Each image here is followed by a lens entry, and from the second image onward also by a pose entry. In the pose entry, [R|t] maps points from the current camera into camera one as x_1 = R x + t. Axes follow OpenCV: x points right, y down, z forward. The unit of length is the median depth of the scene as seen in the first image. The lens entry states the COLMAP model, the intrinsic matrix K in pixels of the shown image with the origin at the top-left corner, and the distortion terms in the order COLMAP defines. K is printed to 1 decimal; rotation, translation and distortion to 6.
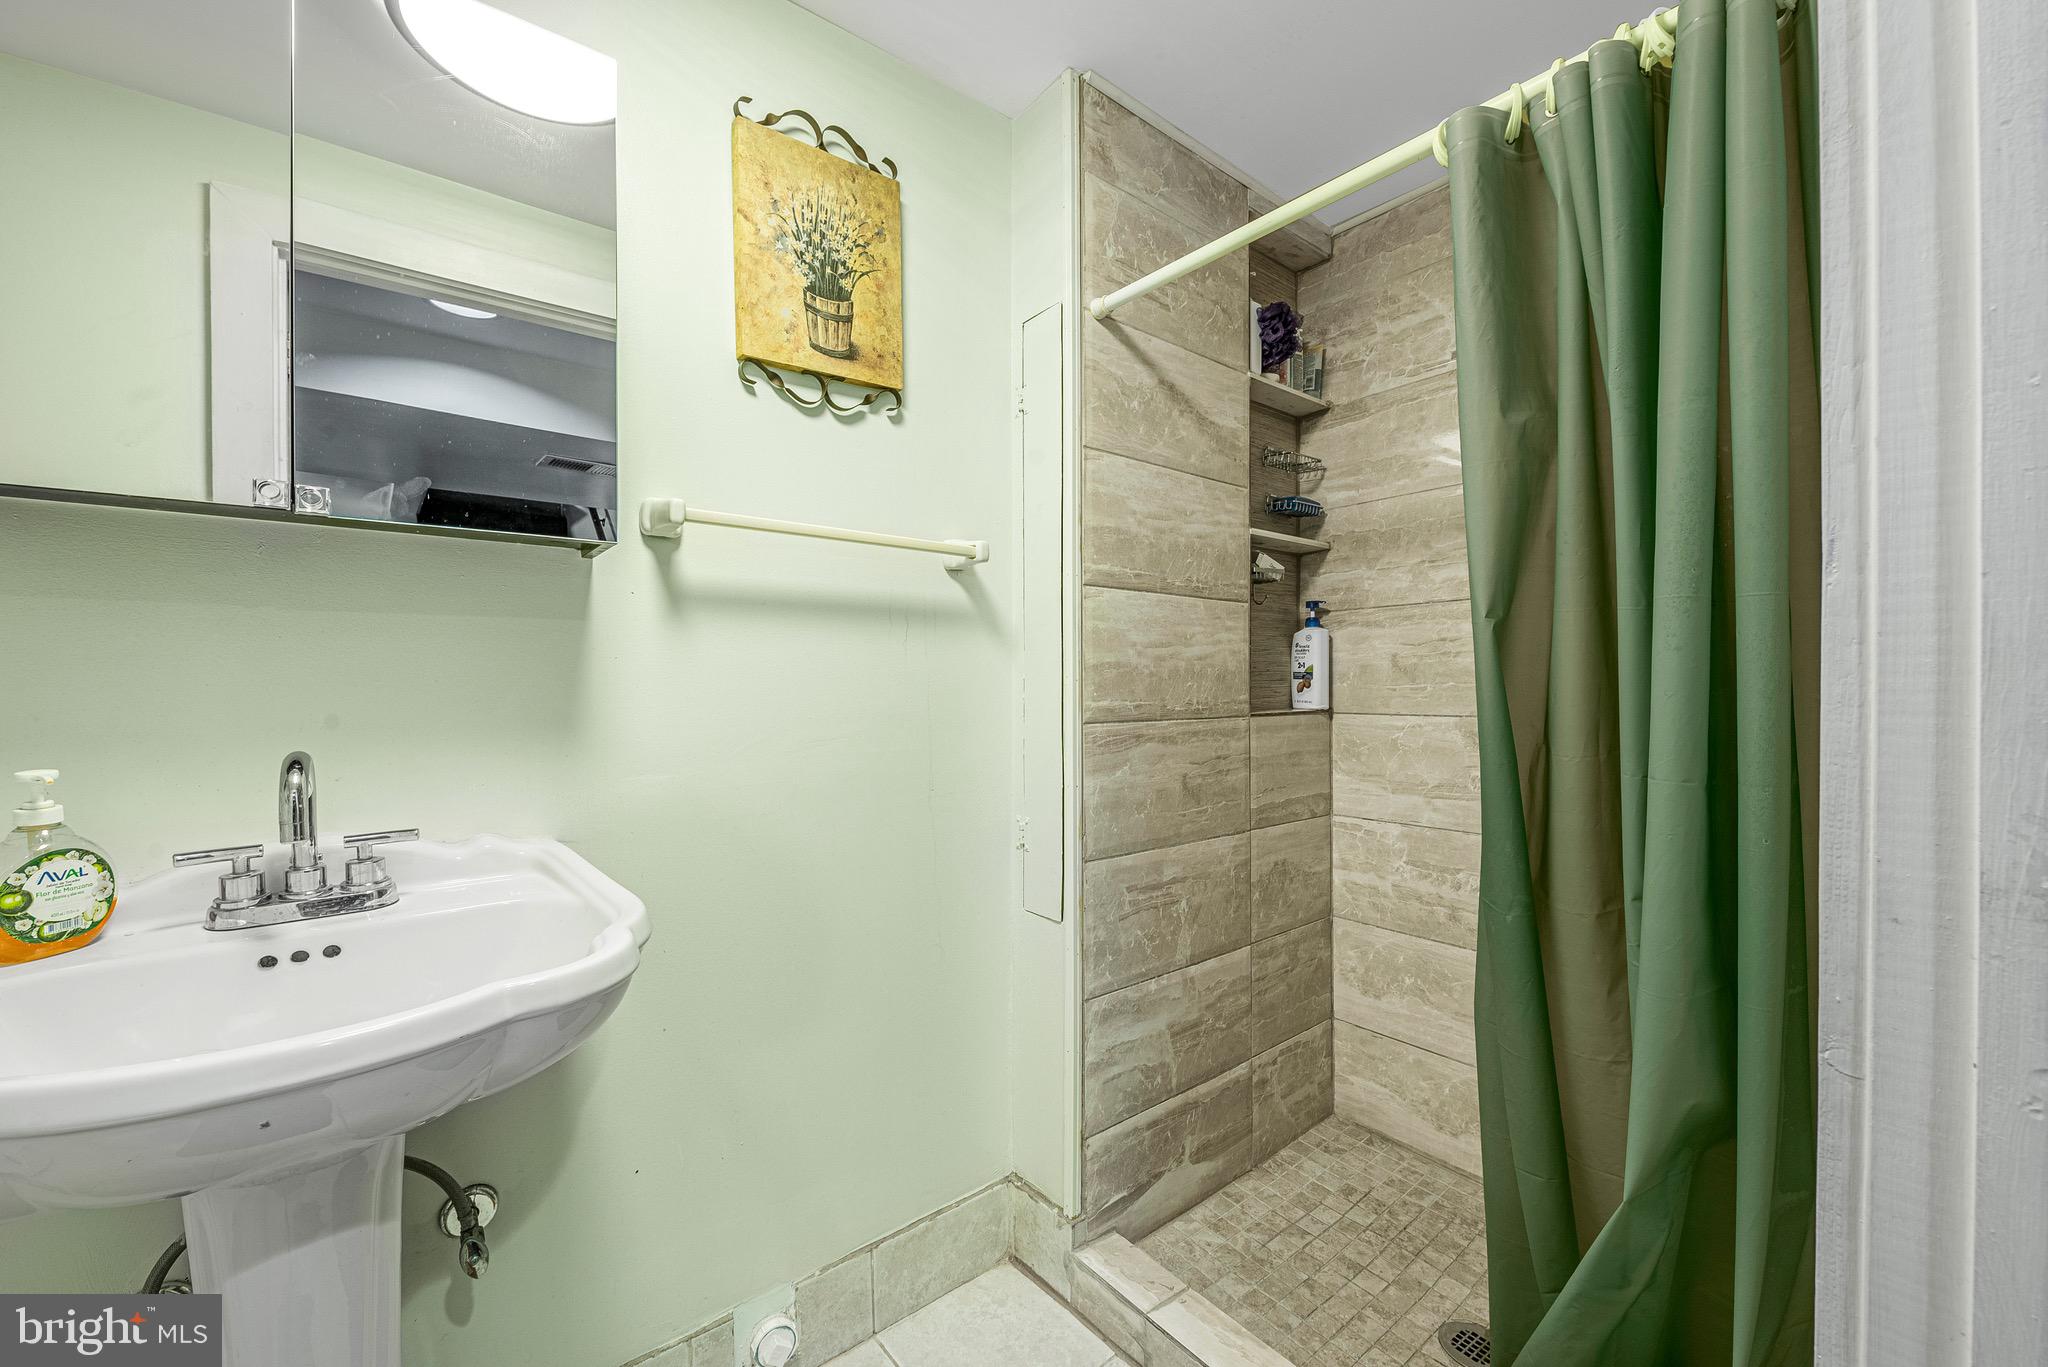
lens RADIAL K [[822.3, 0, 1028.4], [0, 822.3, 693.5], [0, 0, 1]] dist [-0.003433, -0.000564]
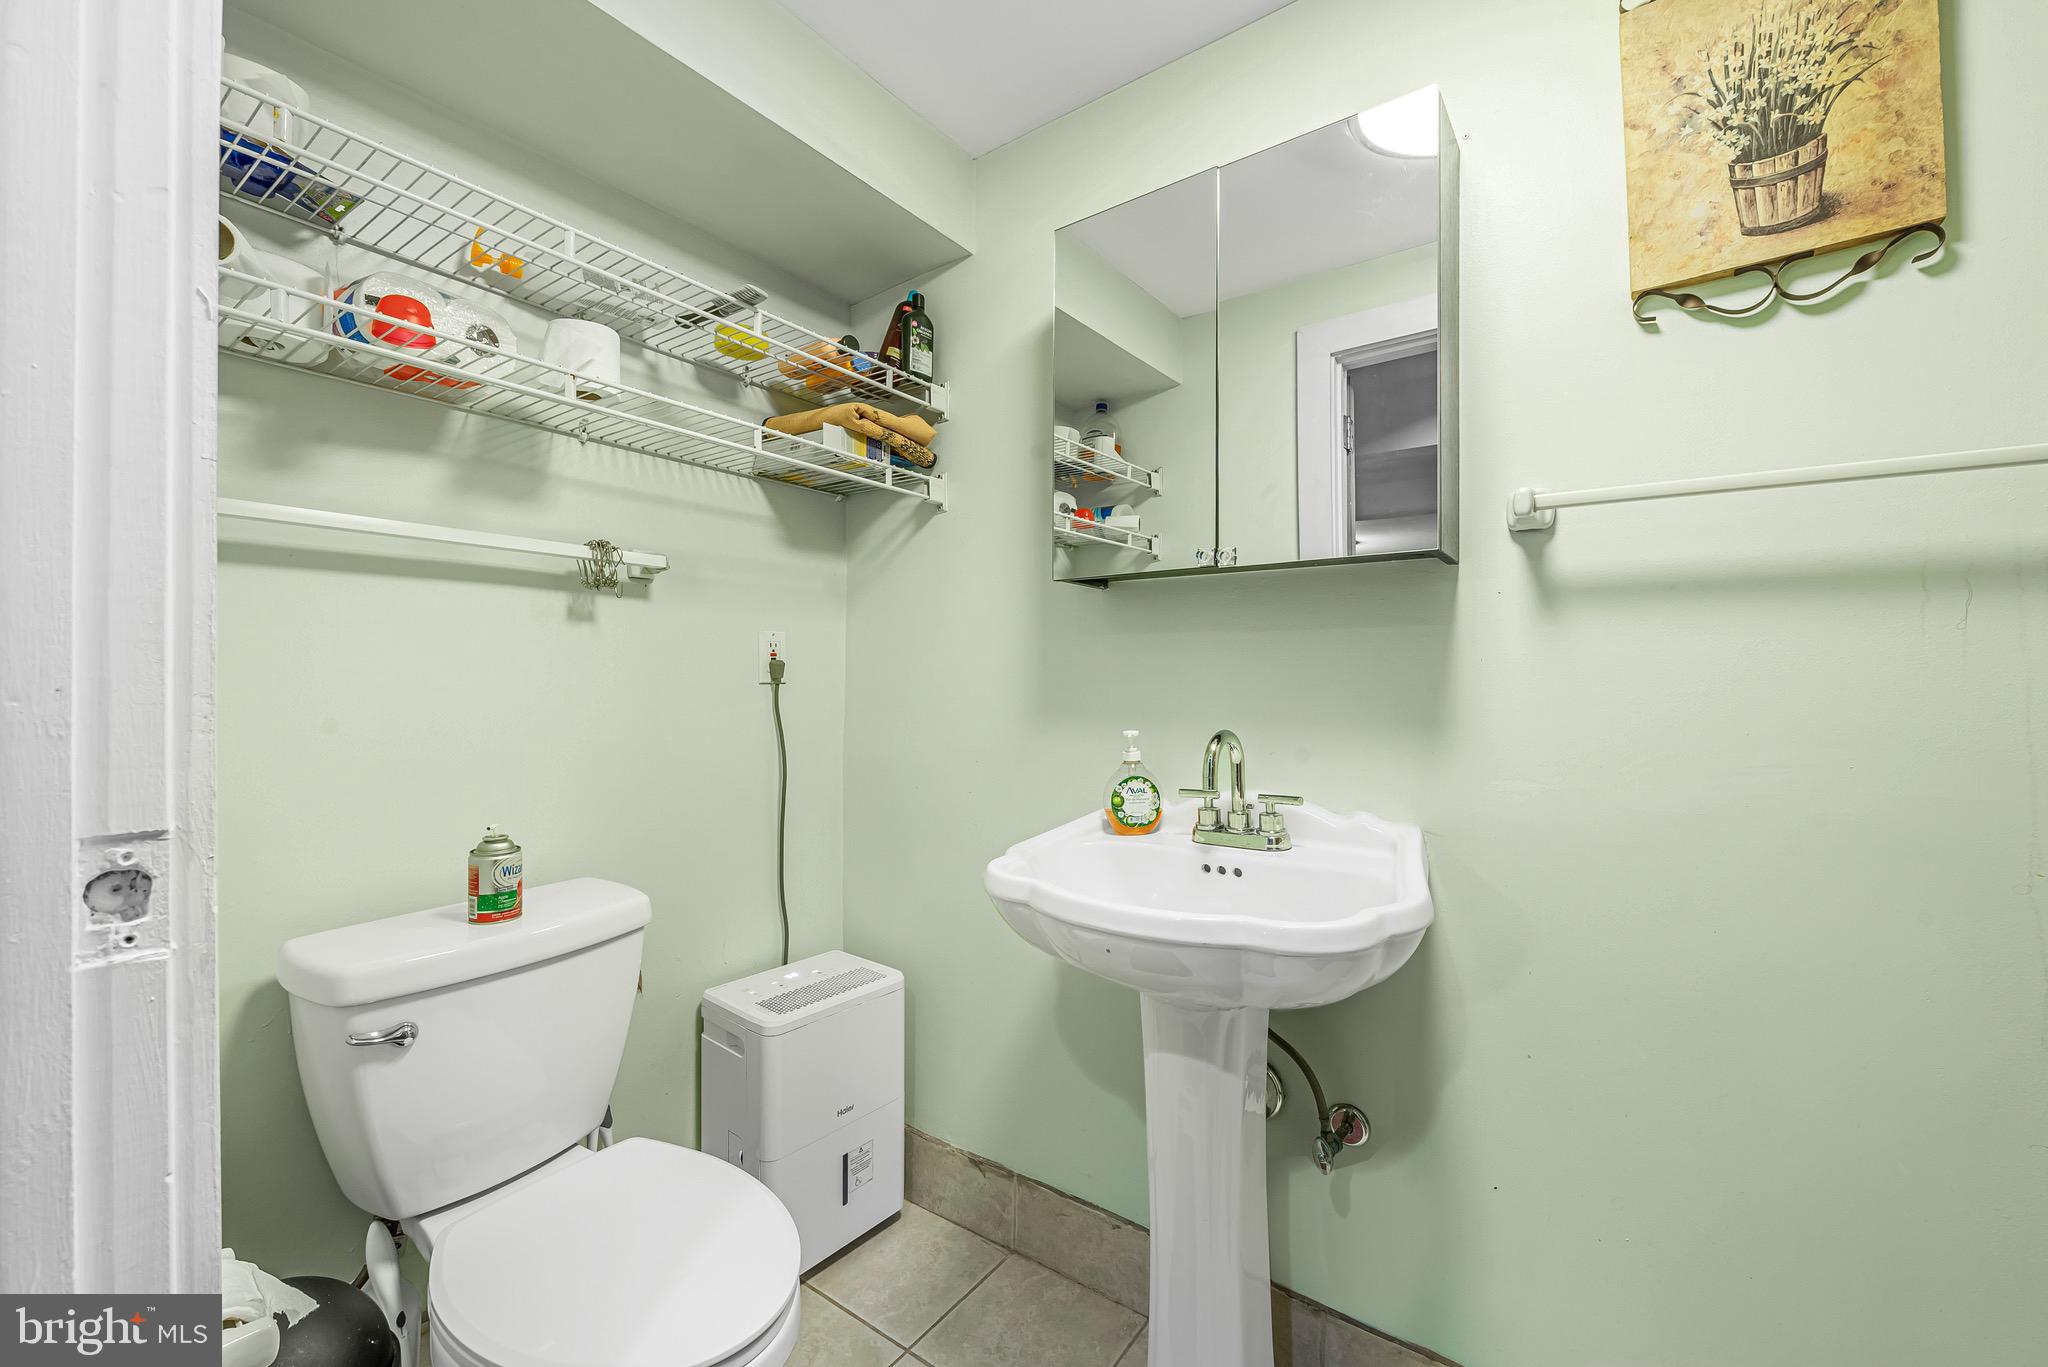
lens RADIAL K [[824.5, 0, 1024.0], [0, 824.5, 683.5], [0, 0, 1]] dist [-0.002949, -0.000739]
pose [[0.254689, 0.010304, -0.966968, 0.304528], [-0.015101, 0.999864, 0.006677, -0.011641], [0.966905, 0.012901, 0.254810, 0.193471]]
